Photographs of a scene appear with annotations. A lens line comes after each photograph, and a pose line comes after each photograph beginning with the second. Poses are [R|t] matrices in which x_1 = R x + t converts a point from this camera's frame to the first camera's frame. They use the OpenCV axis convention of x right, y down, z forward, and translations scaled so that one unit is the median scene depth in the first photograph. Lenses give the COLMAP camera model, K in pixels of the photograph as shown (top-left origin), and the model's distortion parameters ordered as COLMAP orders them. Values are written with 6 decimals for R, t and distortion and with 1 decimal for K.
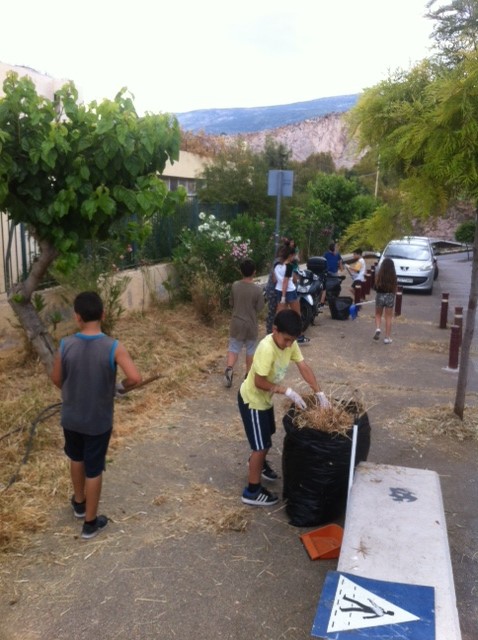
lens RADIAL K [[648.3, 0, 237.1], [0, 648.3, 313.2], [0, 0, 1]] dist [-0.007718, 0.000000]
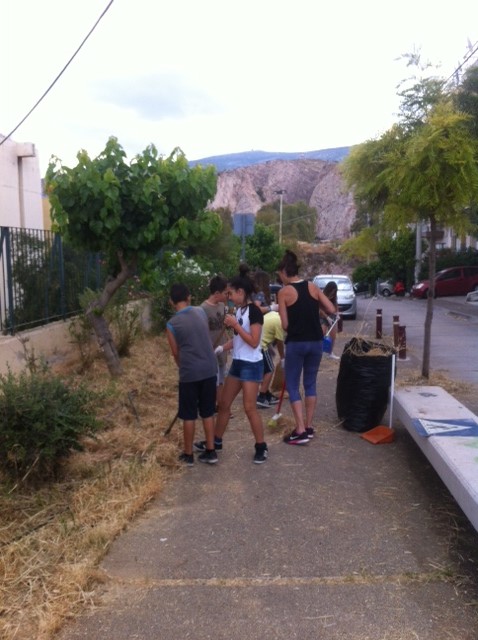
lens RADIAL K [[648.3, 0, 241.9], [0, 648.3, 324.2], [0, 0, 1]] dist [-0.007718, 0.000000]
pose [[0.983422, -0.064604, 0.169433, -0.293284], [0.076206, 0.995107, -0.062885, 0.113004], [-0.164541, 0.074754, 0.983533, -0.324512]]
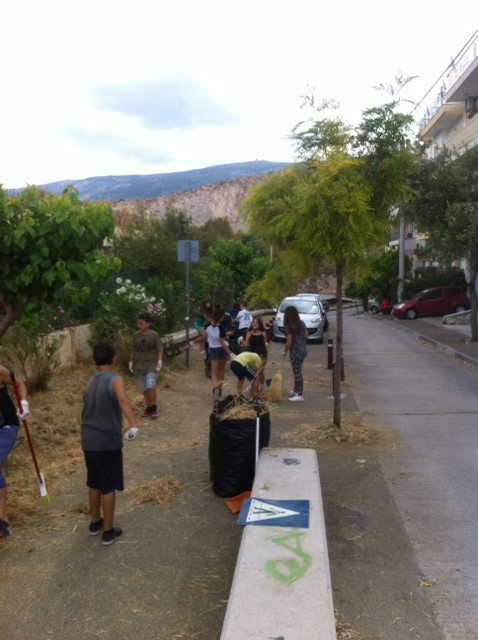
lens RADIAL K [[648.3, 0, 256.1], [0, 648.3, 325.0], [0, 0, 1]] dist [-0.007718, 0.000000]
pose [[0.983076, -0.043548, 0.177948, -0.050233], [0.057056, 0.995807, -0.071509, 0.044624], [-0.174087, 0.080452, 0.981438, -0.313970]]
